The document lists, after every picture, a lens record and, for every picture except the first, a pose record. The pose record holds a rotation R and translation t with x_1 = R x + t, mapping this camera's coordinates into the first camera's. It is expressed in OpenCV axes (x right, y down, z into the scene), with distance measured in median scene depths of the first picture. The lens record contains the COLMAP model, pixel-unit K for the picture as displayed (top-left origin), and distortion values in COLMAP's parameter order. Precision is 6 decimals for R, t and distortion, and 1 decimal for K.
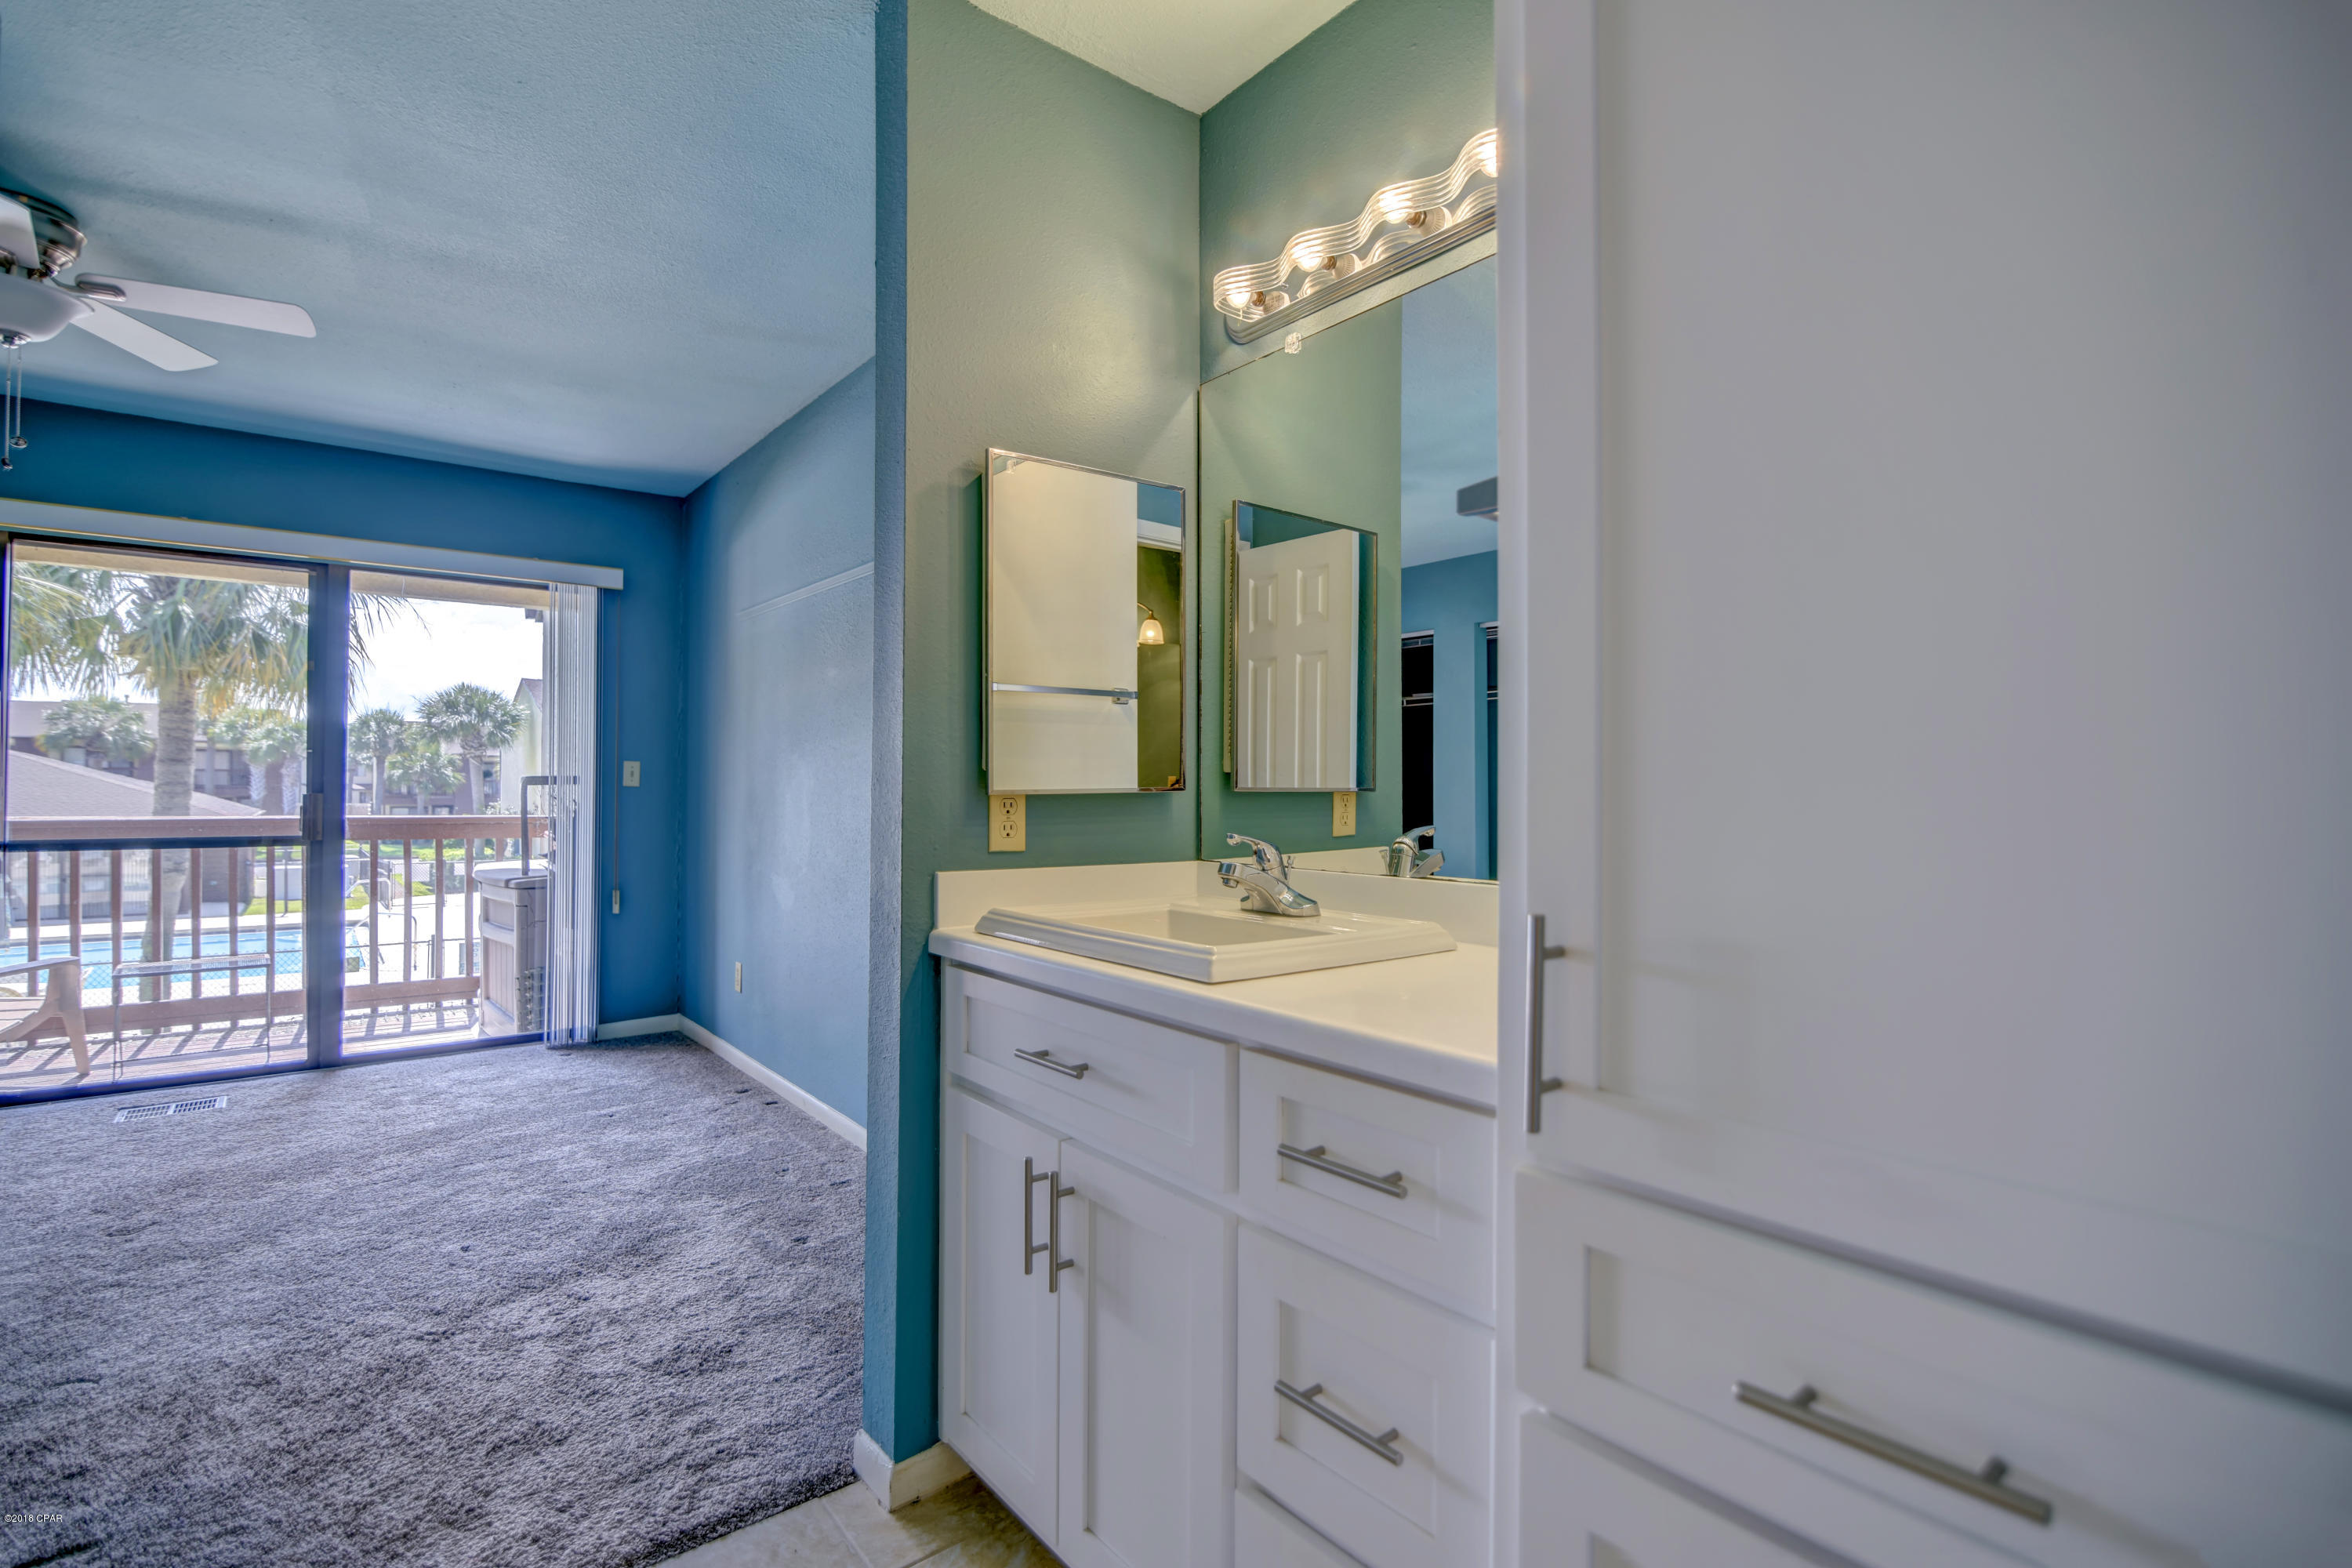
lens RADIAL K [[1082.4, 0, 1152.0], [0, 1082.4, 775.5], [0, 0, 1]] dist [-0.019929, 0.002571]
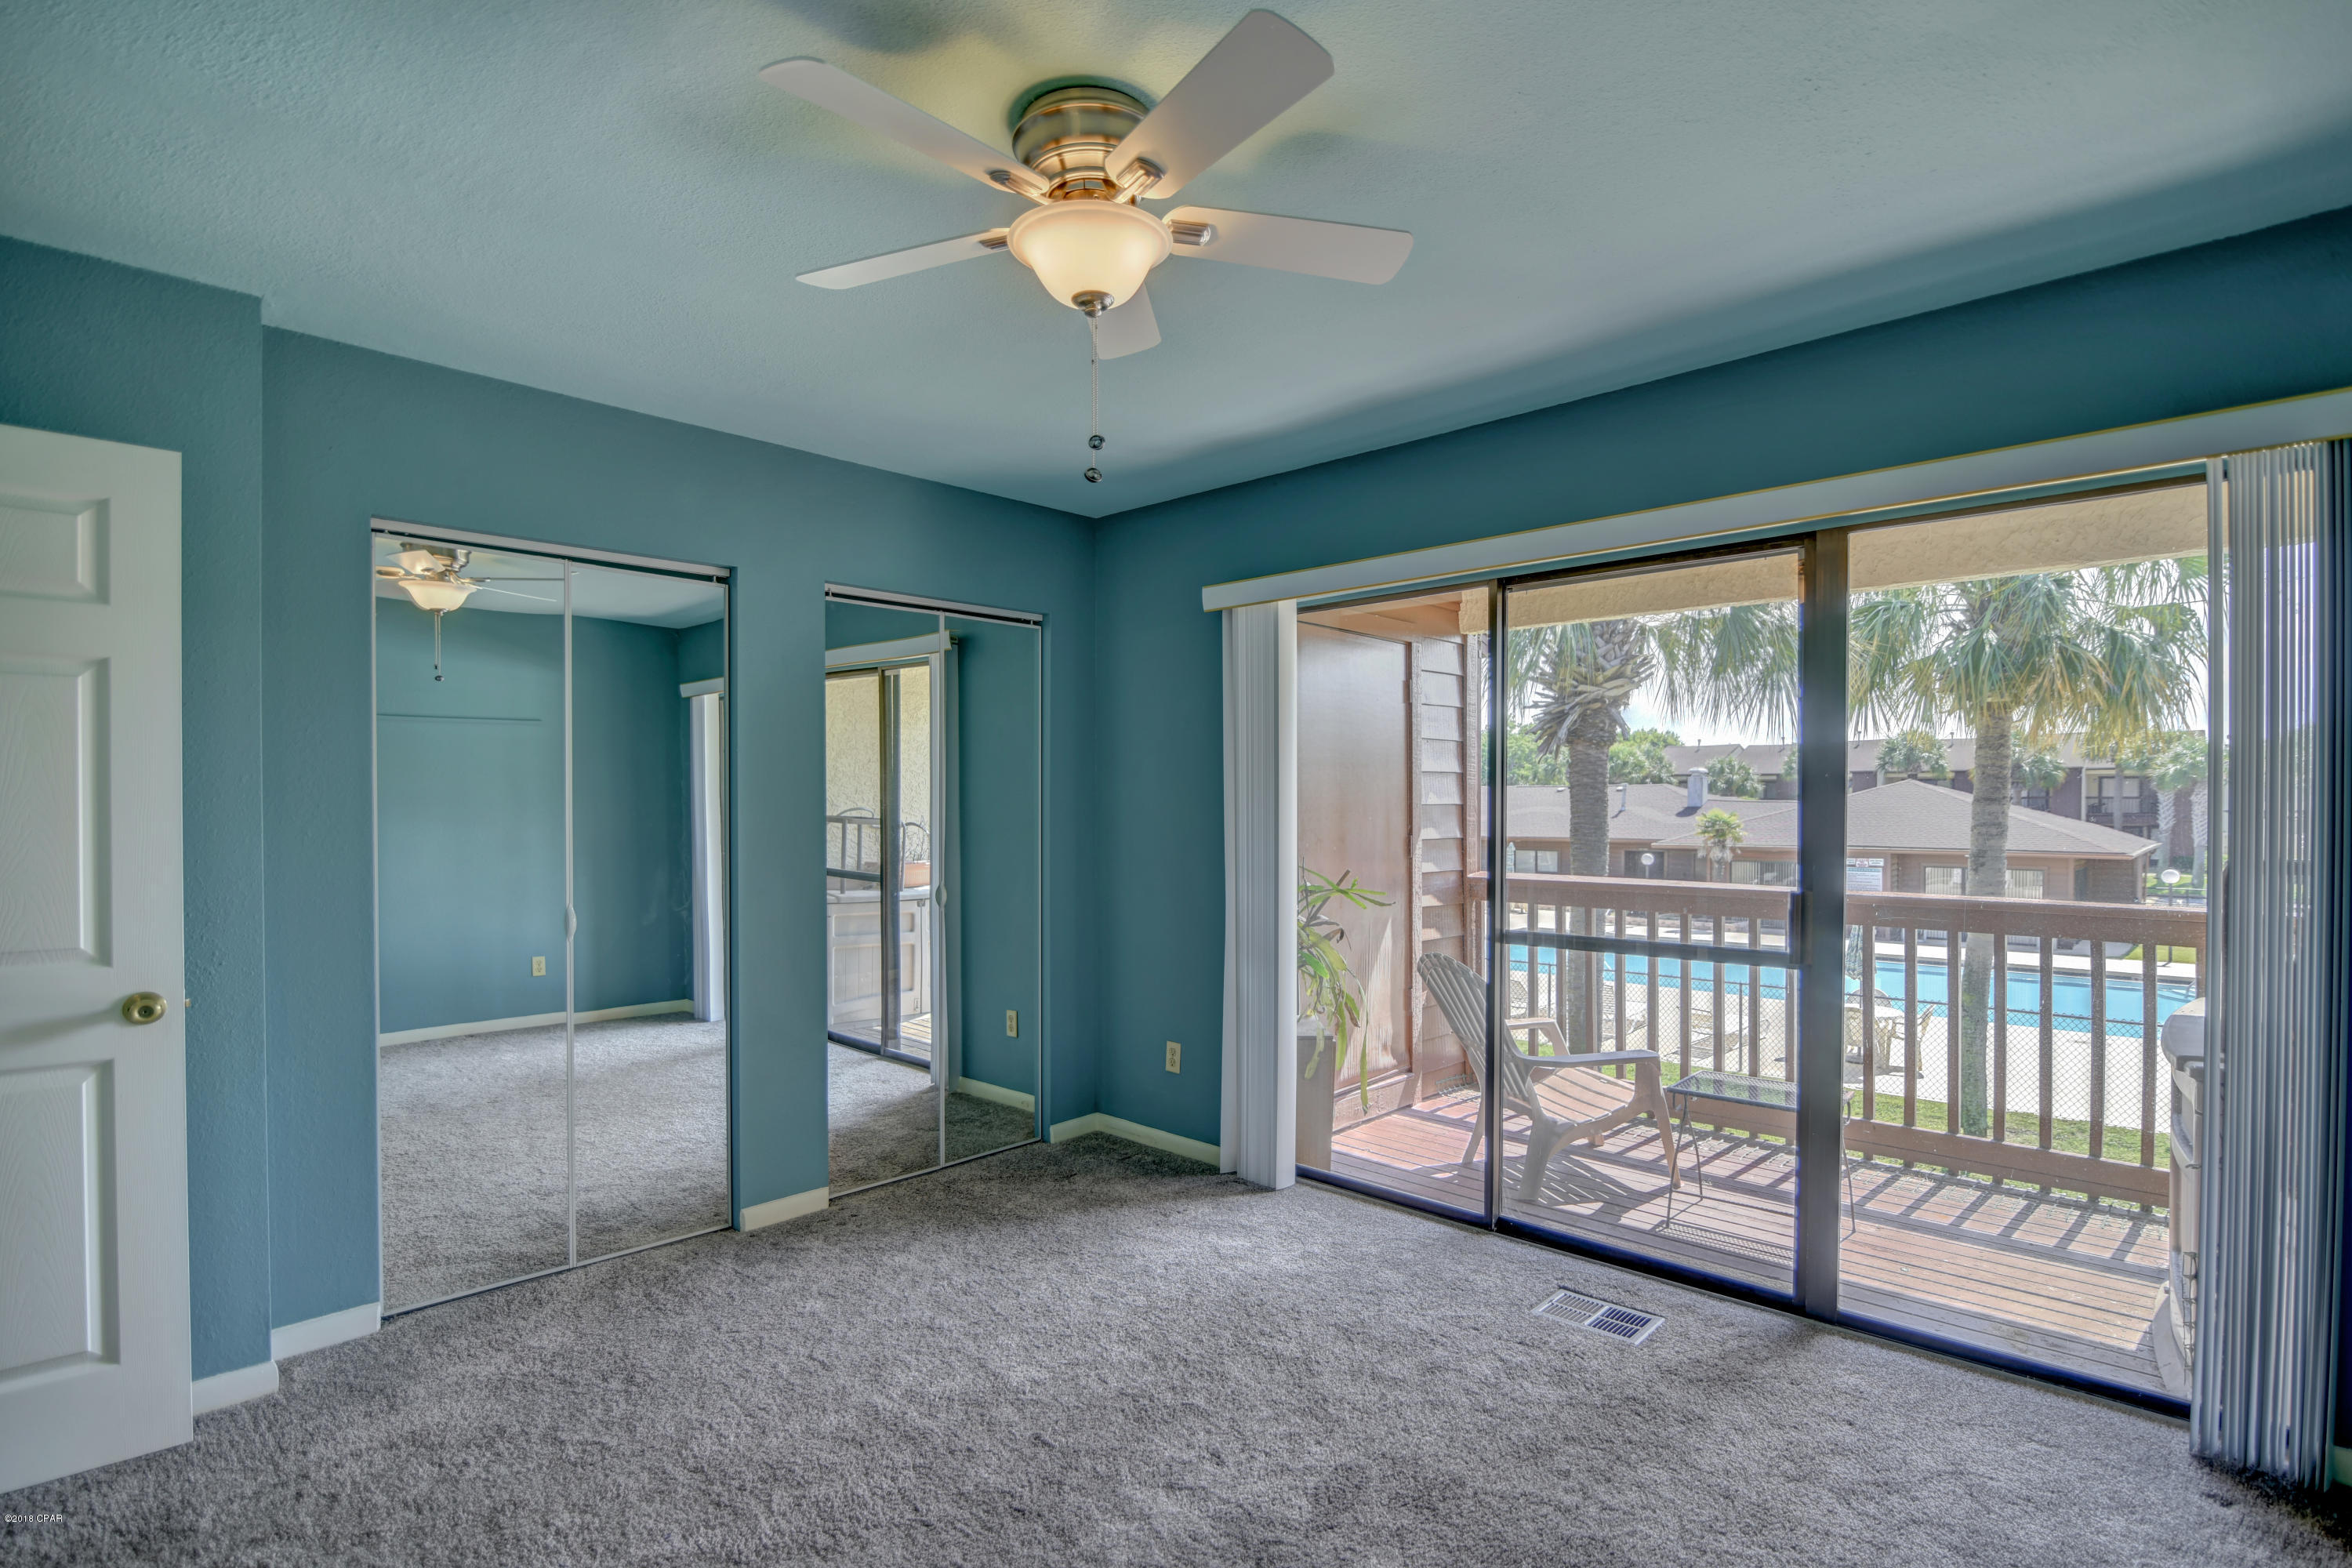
lens RADIAL K [[1133.4, 0, 1229.7], [0, 1133.4, 810.4], [0, 0, 1]] dist [-0.020855, -0.000430]
pose [[0.162437, -0.000625, -0.986719, -0.024359], [0.009628, 0.999953, 0.000951, -0.005256], [0.986672, -0.009654, 0.162436, 0.080619]]
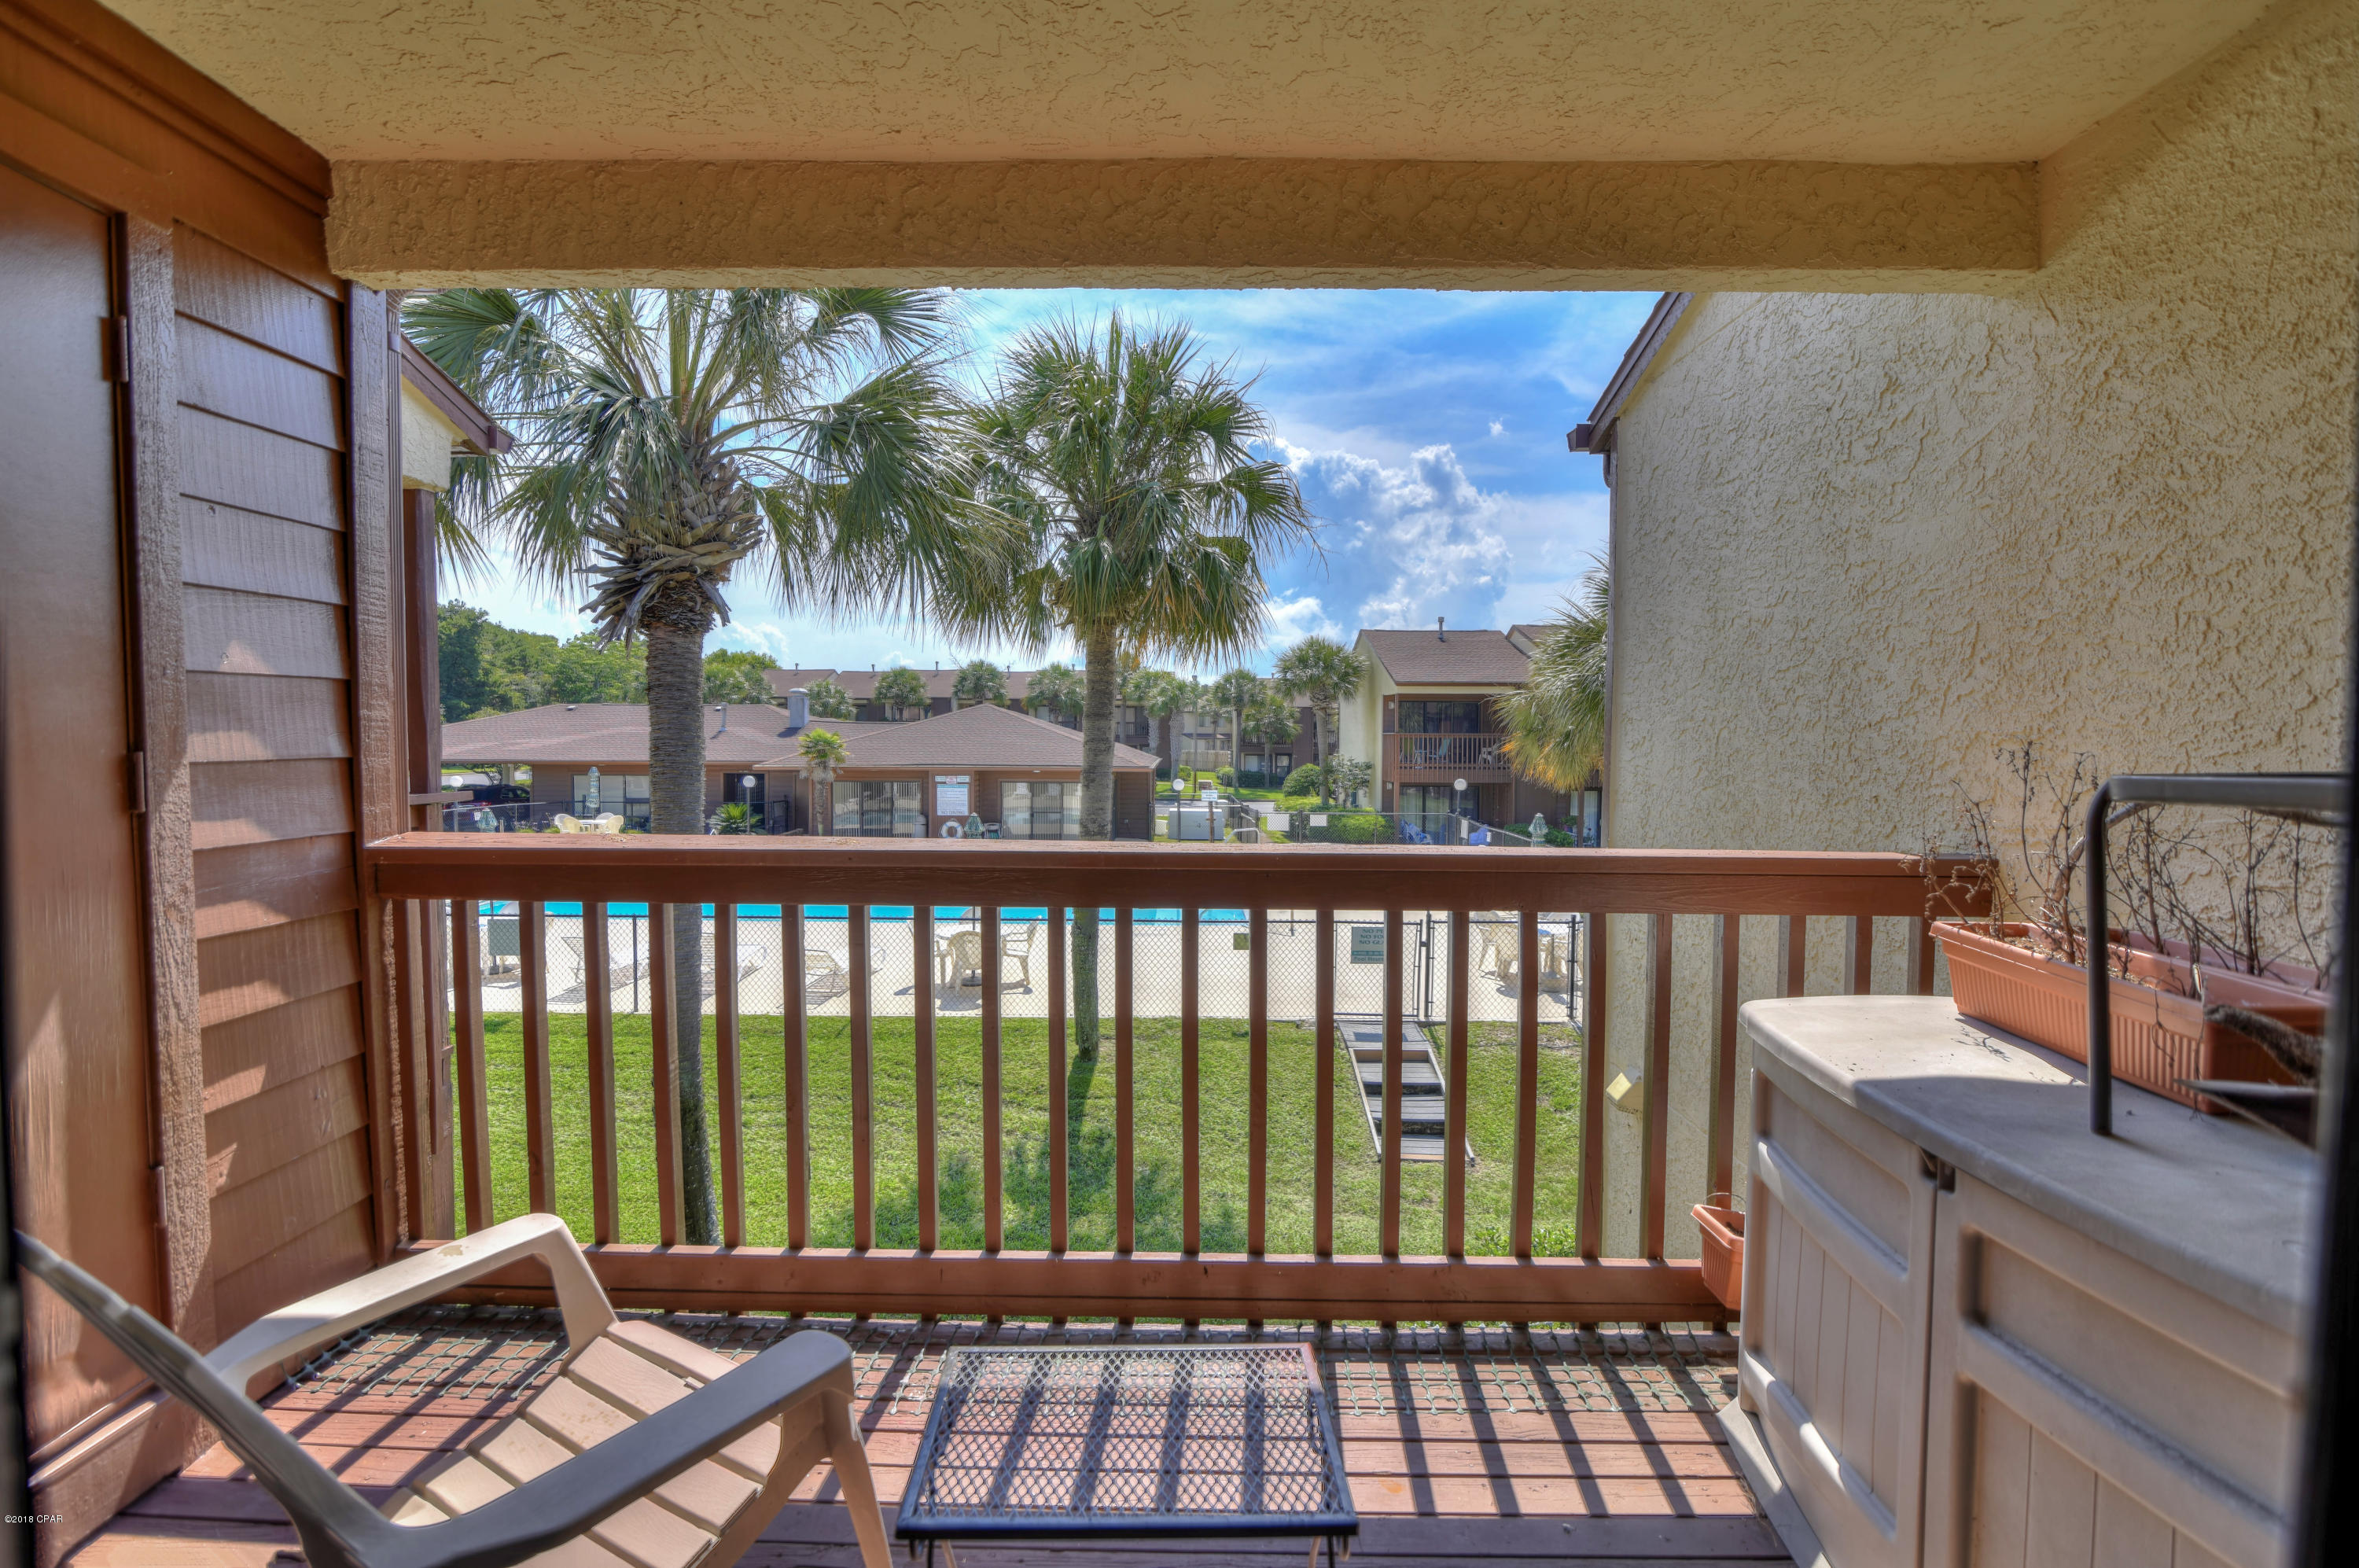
lens RADIAL K [[1085.7, 0, 1168.9], [0, 1085.7, 779.5], [0, 0, 1]] dist [-0.019929, 0.002571]
pose [[0.776886, 0.027184, -0.629055, -0.118114], [0.004536, 0.998800, 0.048764, -0.001745], [0.629625, -0.040737, 0.775830, 0.130964]]
